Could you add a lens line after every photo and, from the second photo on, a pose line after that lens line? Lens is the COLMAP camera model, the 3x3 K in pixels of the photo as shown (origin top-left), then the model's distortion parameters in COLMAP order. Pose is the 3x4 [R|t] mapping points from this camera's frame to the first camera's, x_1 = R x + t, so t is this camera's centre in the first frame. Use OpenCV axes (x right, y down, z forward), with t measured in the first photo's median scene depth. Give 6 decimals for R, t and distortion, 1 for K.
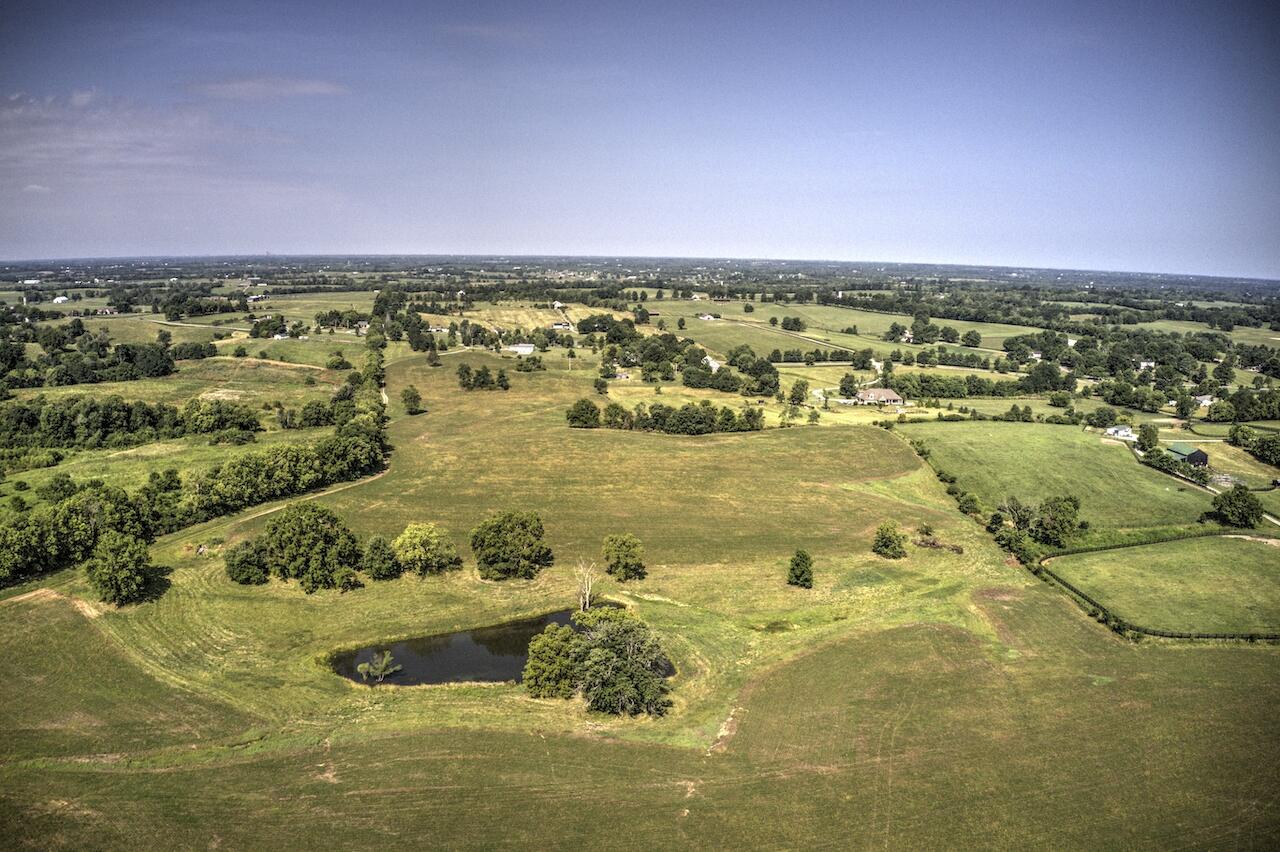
lens RADIAL K [[1030.1, 0, 640.0], [0, 1030.1, 426.0], [0, 0, 1]] dist [-0.184789, 0.006471]
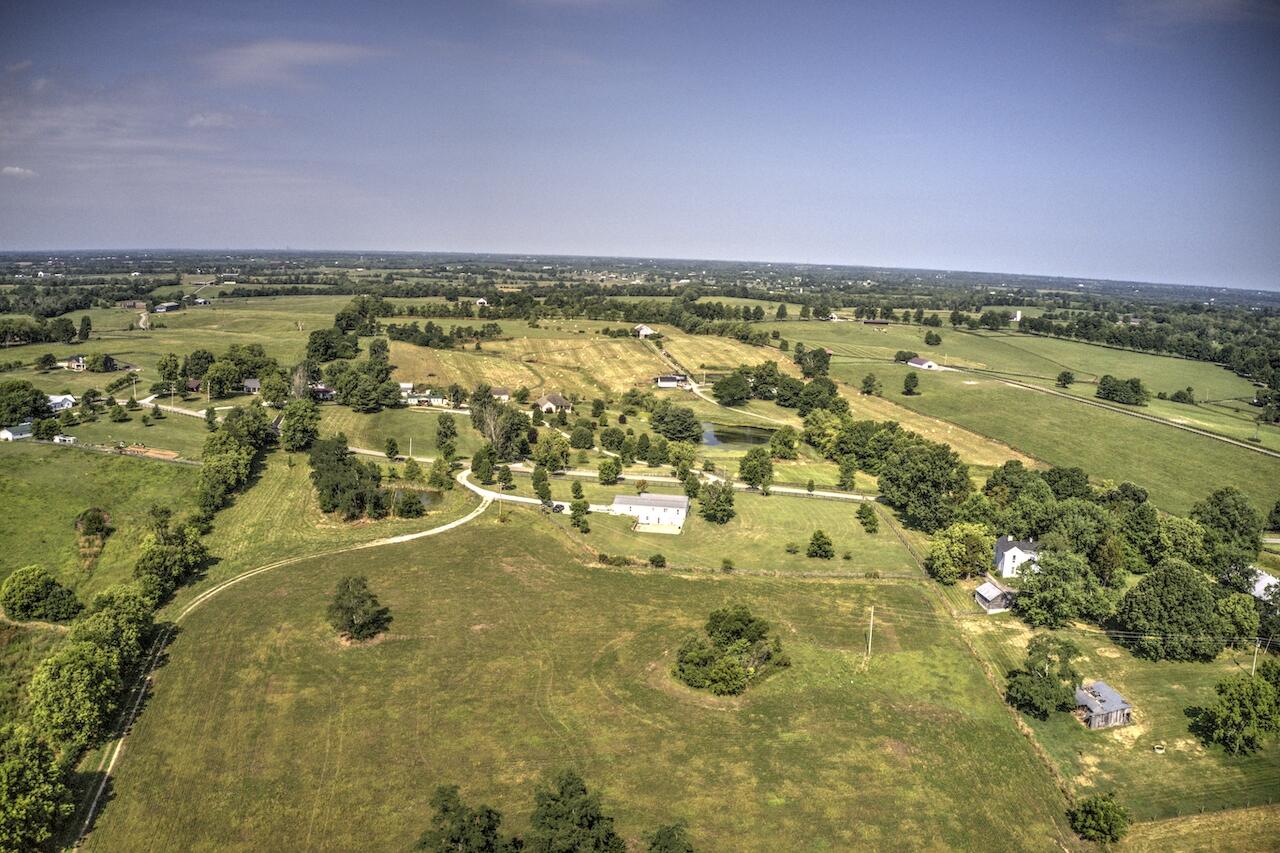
lens RADIAL K [[1016.5, 0, 640.0], [0, 1016.5, 426.5], [0, 0, 1]] dist [-0.184162, 0.013957]
pose [[0.999626, 0.020119, -0.018505, -0.040852], [-0.020107, 0.999798, 0.000809, -0.036915], [0.018518, -0.000436, 0.999828, 0.243276]]
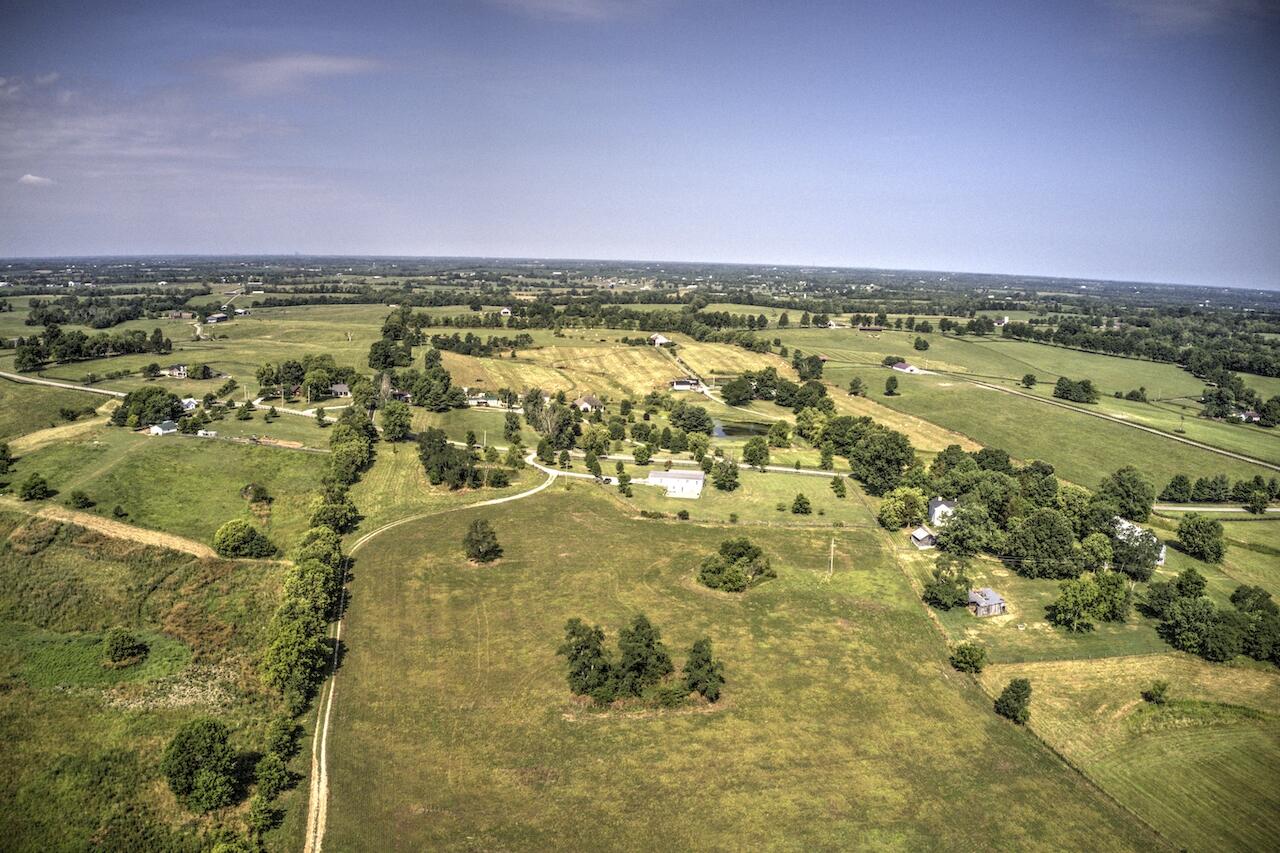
lens RADIAL K [[1018.6, 0, 640.0], [0, 1018.6, 426.5], [0, 0, 1]] dist [-0.183032, 0.002966]
pose [[0.999564, 0.014987, -0.025446, -0.043359], [-0.015038, 0.999885, -0.001791, -0.035368], [0.025416, 0.002173, 0.999675, 0.202663]]
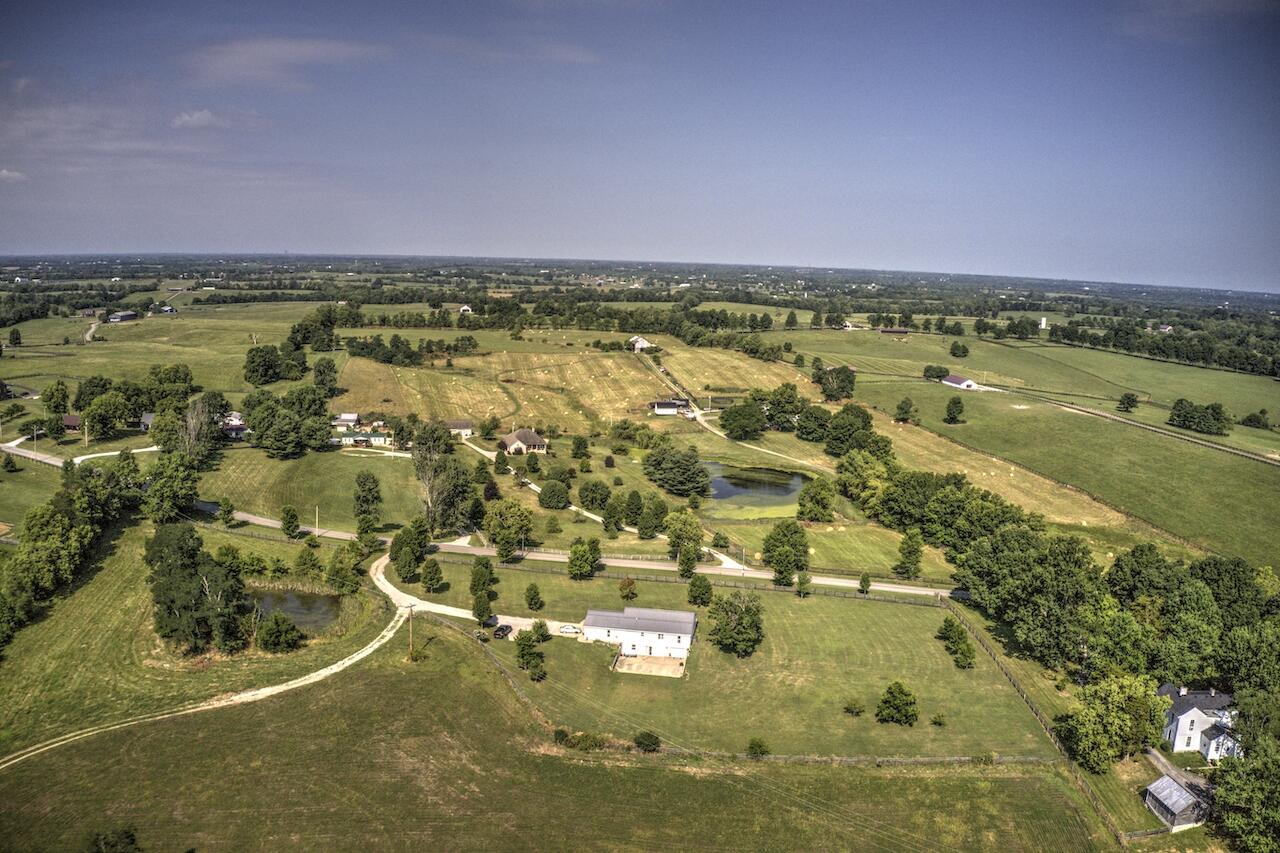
lens RADIAL K [[1016.5, 0, 640.0], [0, 1016.5, 426.5], [0, 0, 1]] dist [-0.184162, 0.013957]
pose [[0.999657, 0.018233, -0.018802, -0.040307], [-0.018284, 0.999830, -0.002564, -0.043255], [0.018752, 0.002907, 0.999820, 0.281830]]
